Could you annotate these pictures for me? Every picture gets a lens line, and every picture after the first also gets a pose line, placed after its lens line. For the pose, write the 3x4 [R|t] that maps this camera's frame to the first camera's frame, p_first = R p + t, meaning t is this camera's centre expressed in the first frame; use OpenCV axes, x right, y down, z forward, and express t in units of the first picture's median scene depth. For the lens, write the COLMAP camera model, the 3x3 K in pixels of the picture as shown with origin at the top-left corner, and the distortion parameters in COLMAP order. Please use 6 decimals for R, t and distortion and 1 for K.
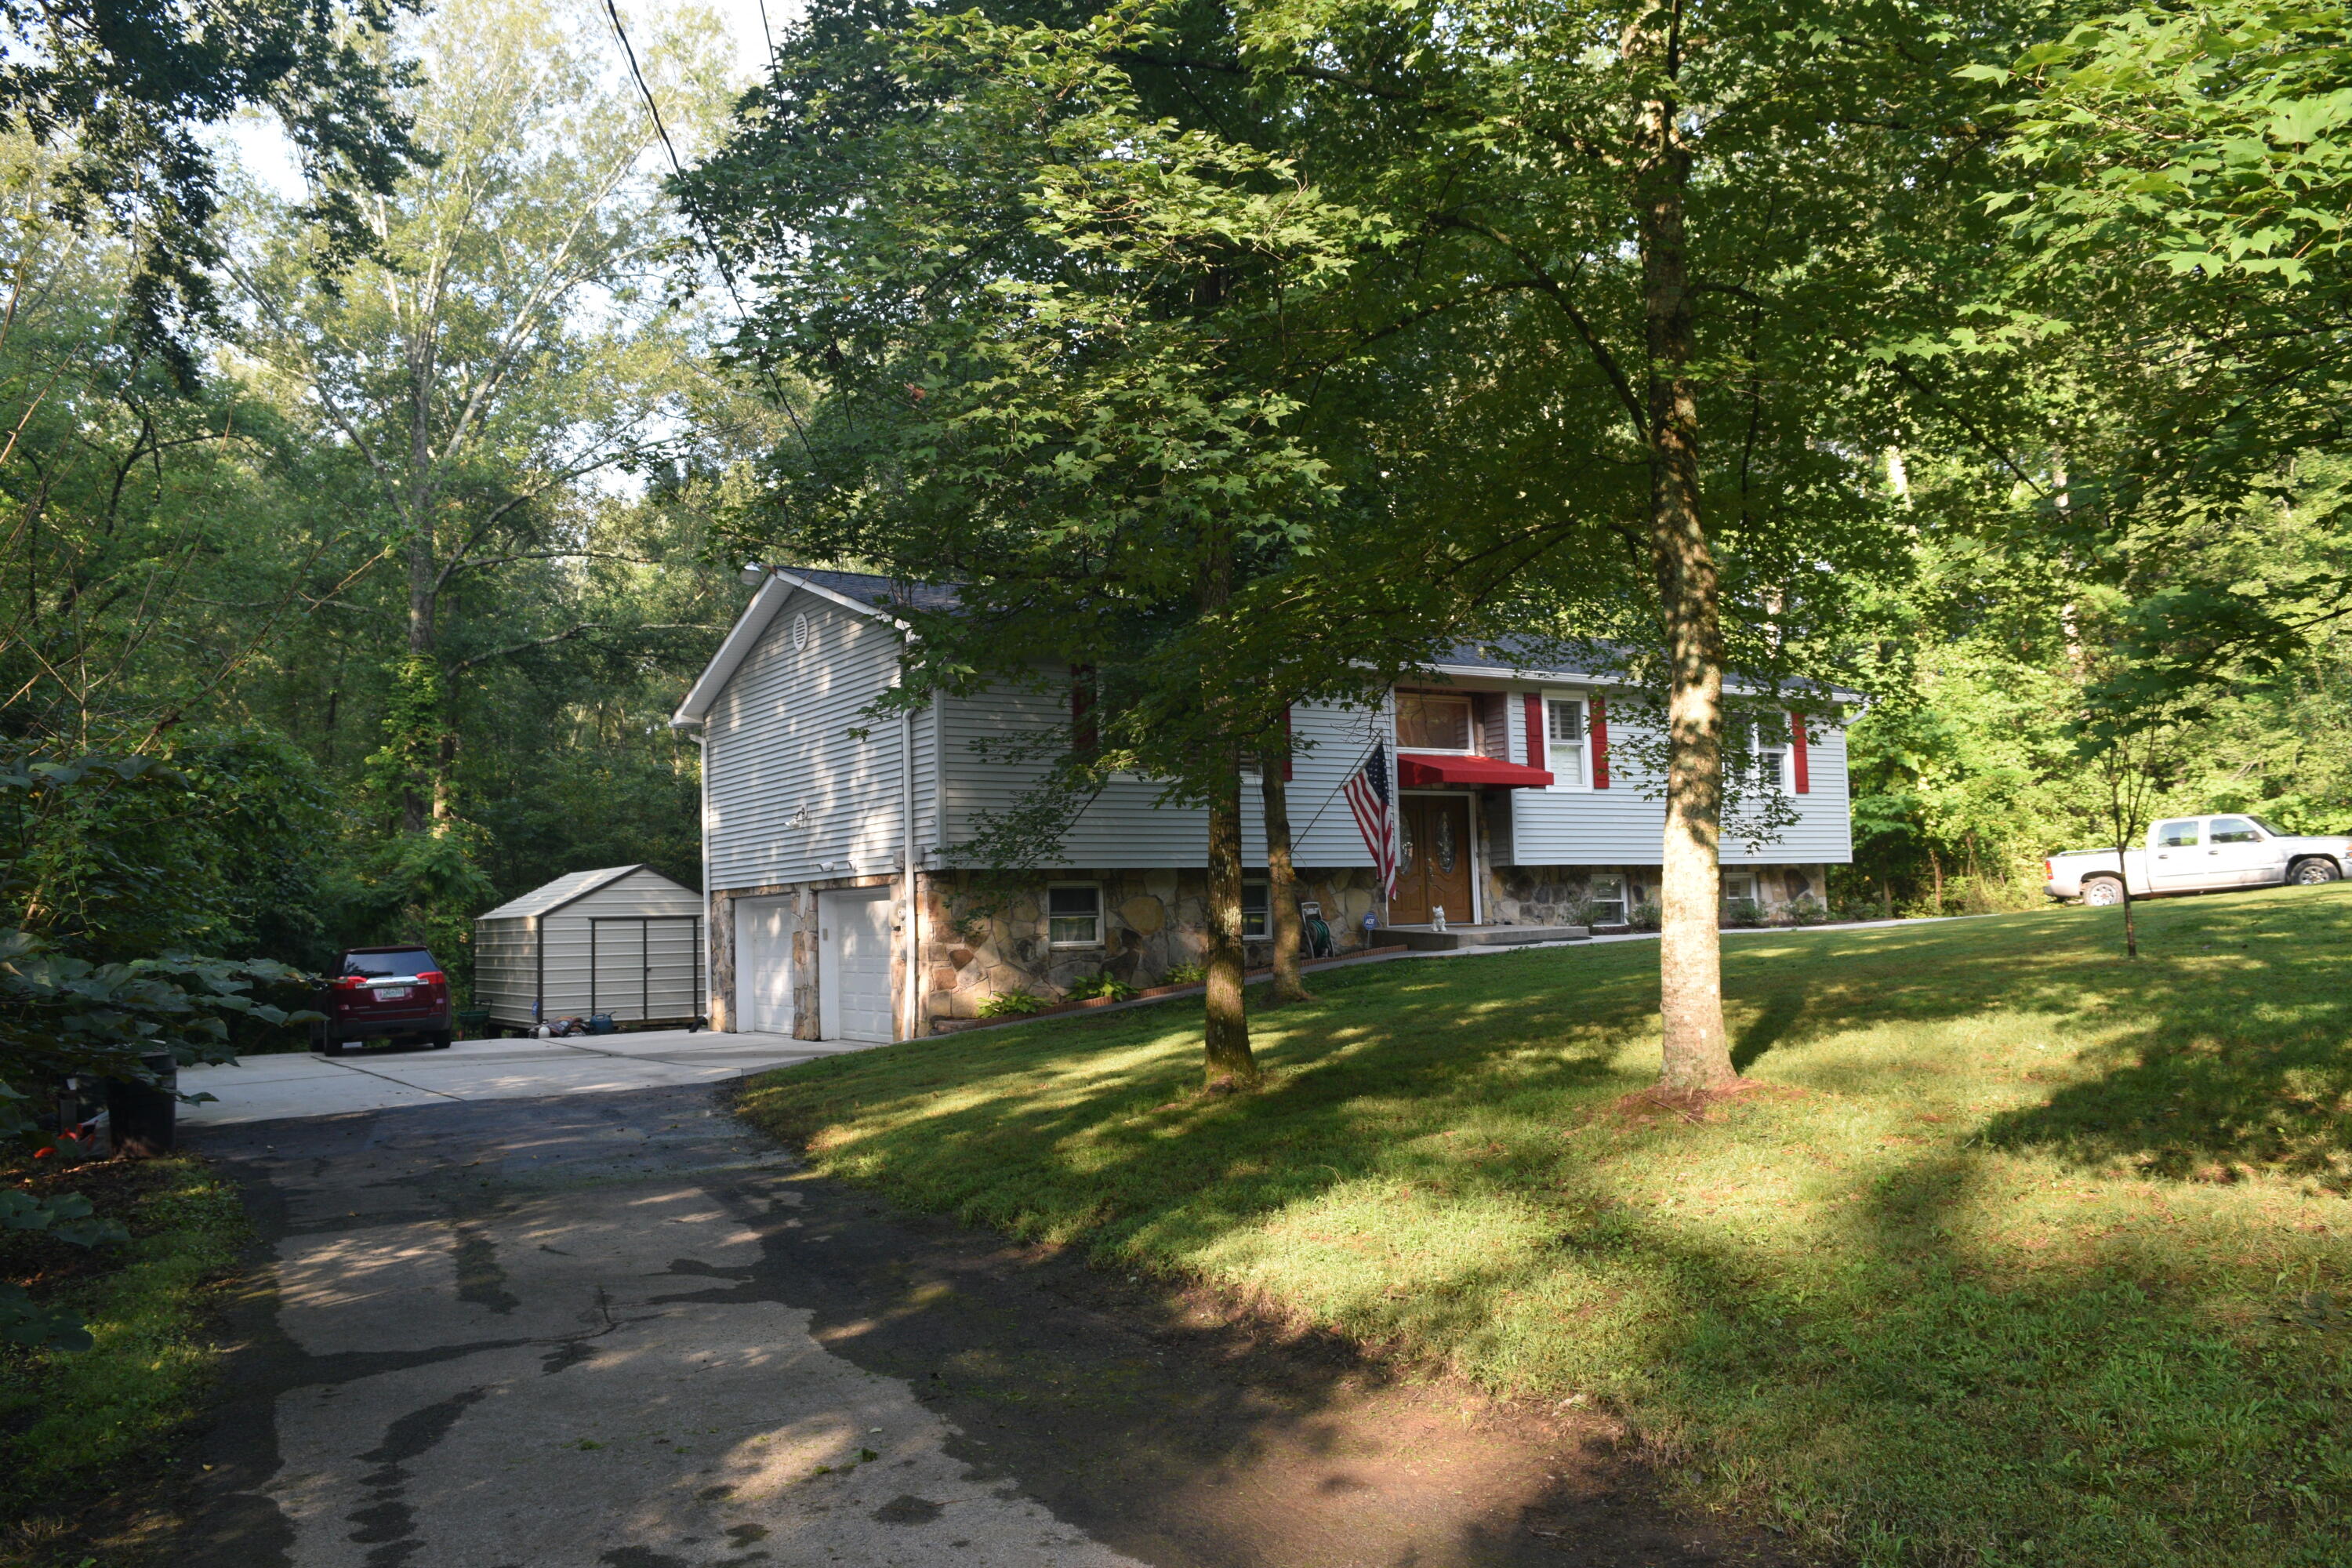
lens RADIAL K [[1826.0, 0, 1180.4], [0, 1826.0, 780.2], [0, 0, 1]] dist [-0.018769, 0.013162]
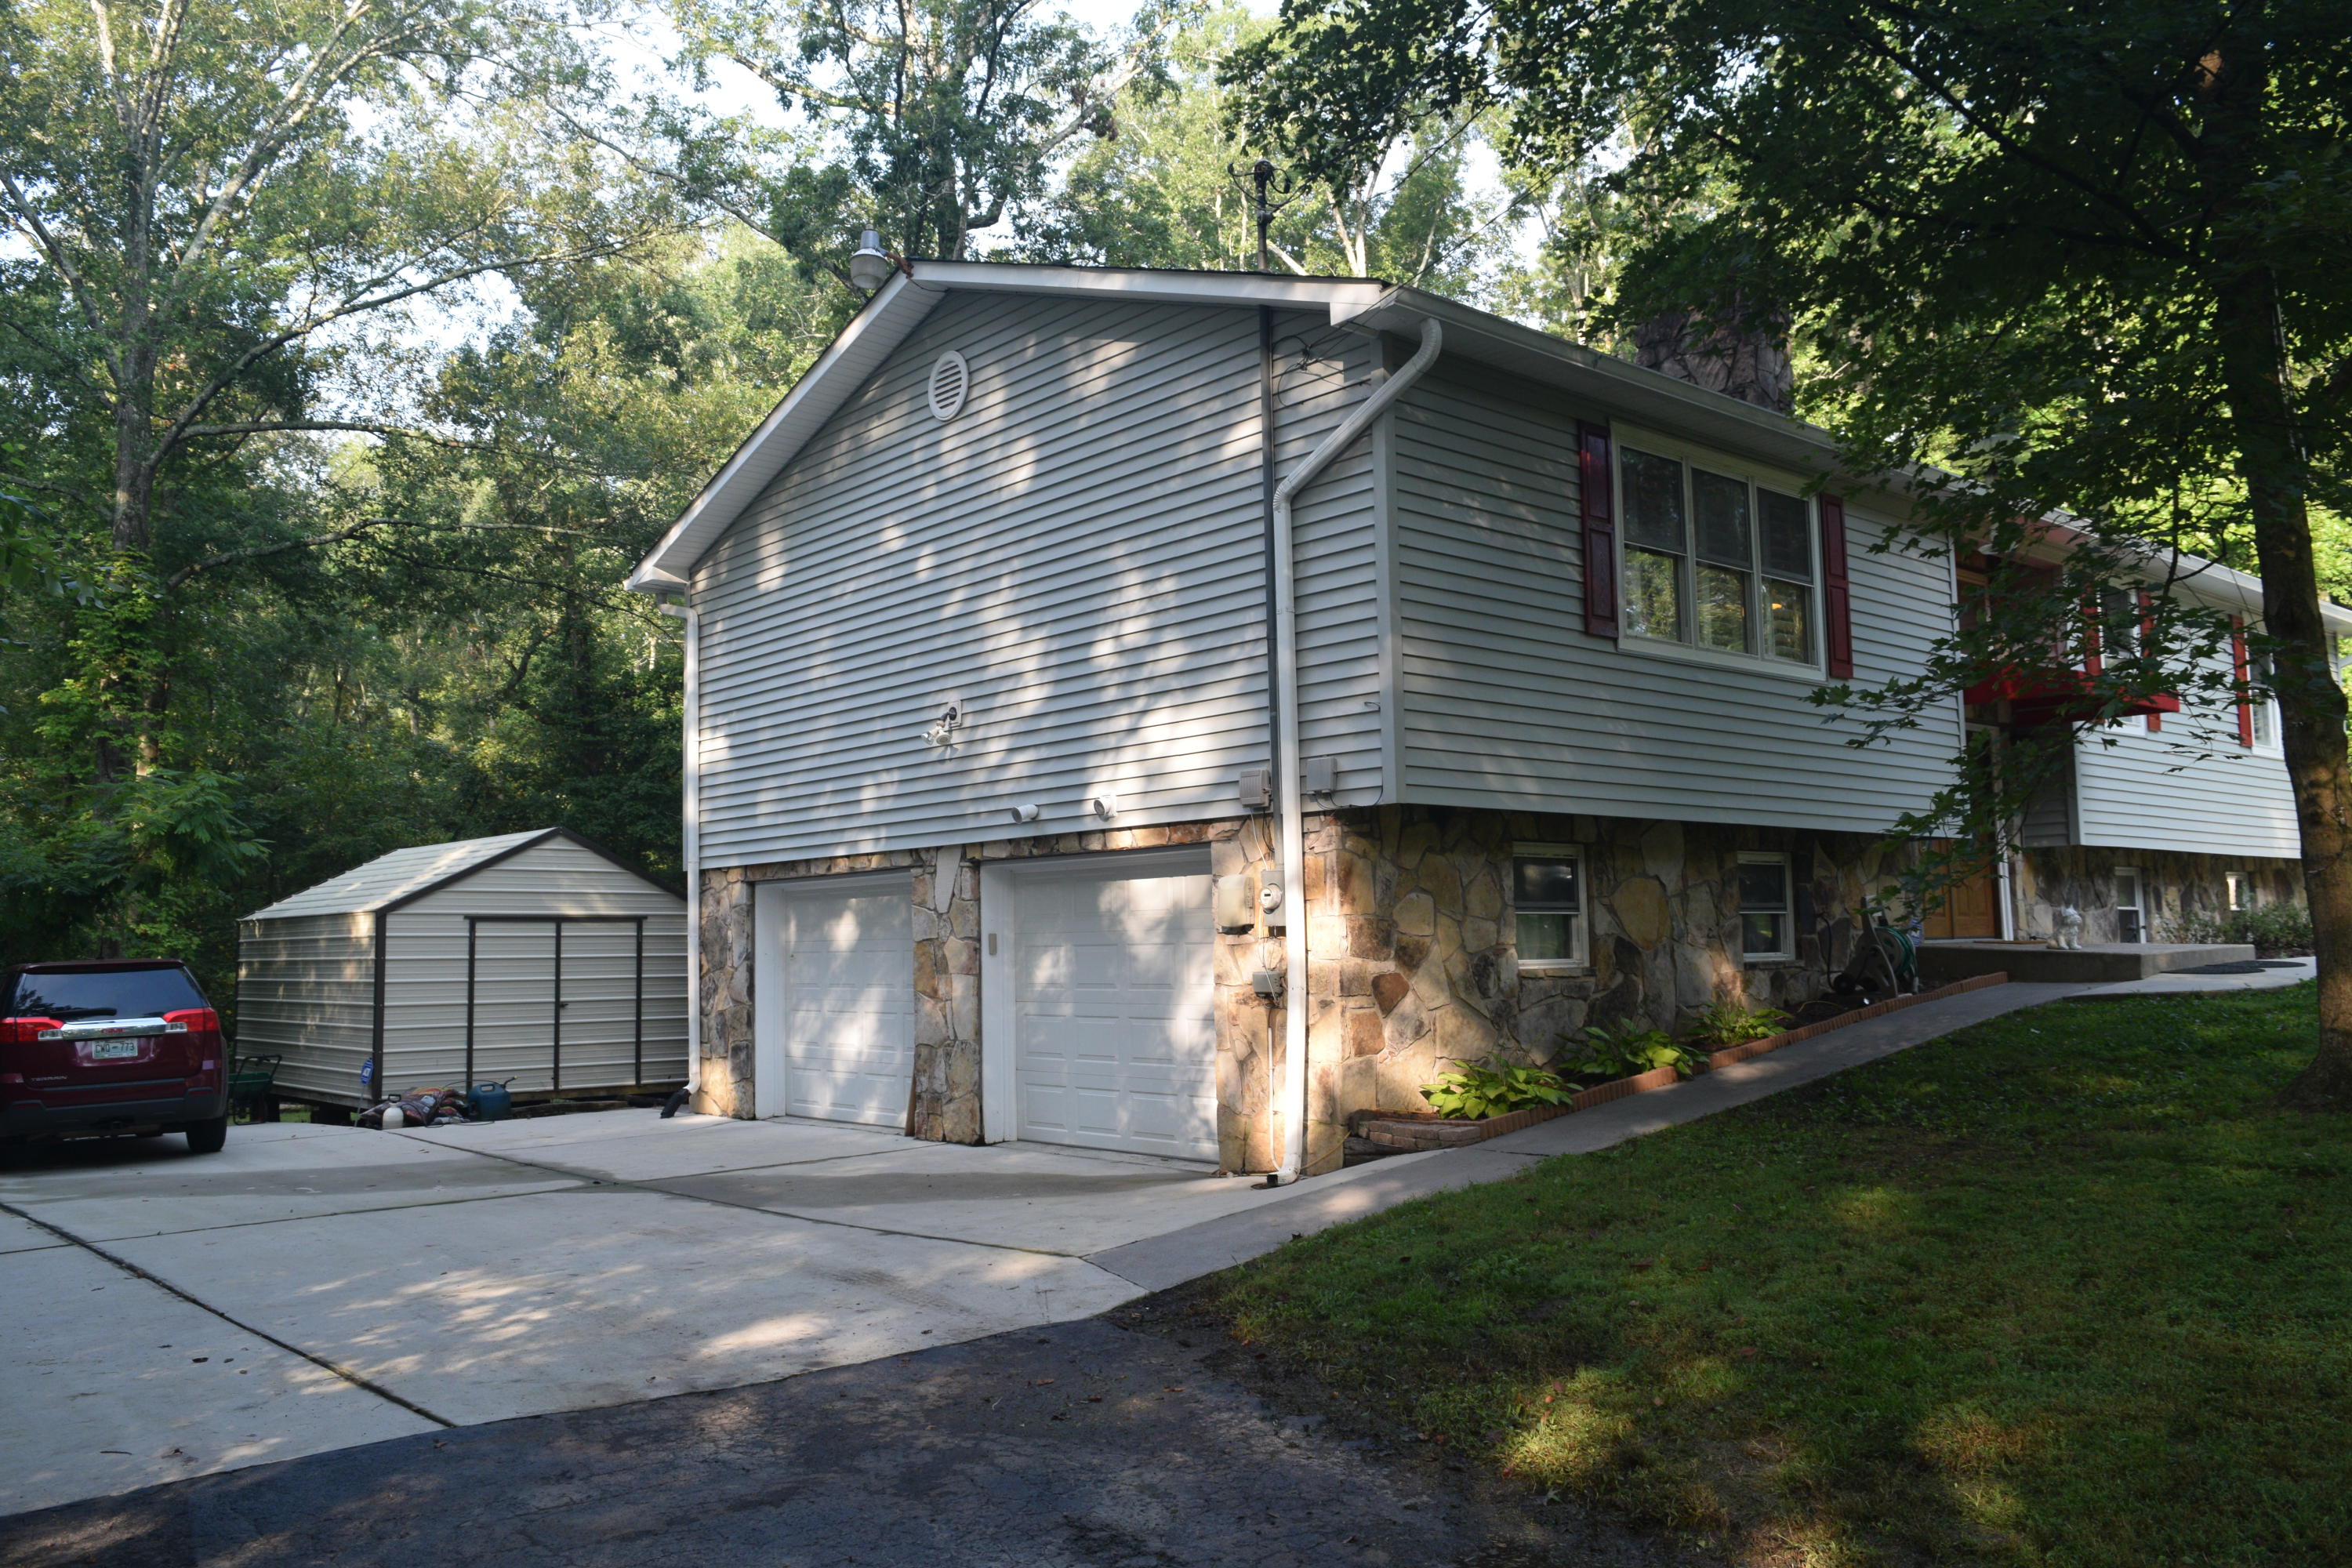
lens RADIAL K [[1826.0, 0, 1167.7], [0, 1826.0, 775.2], [0, 0, 1]] dist [-0.018769, 0.013162]
pose [[0.989244, 0.024016, 0.144293, -0.200395], [-0.021145, 0.999547, -0.021395, 0.040772], [-0.144742, 0.018113, 0.989304, 0.416502]]
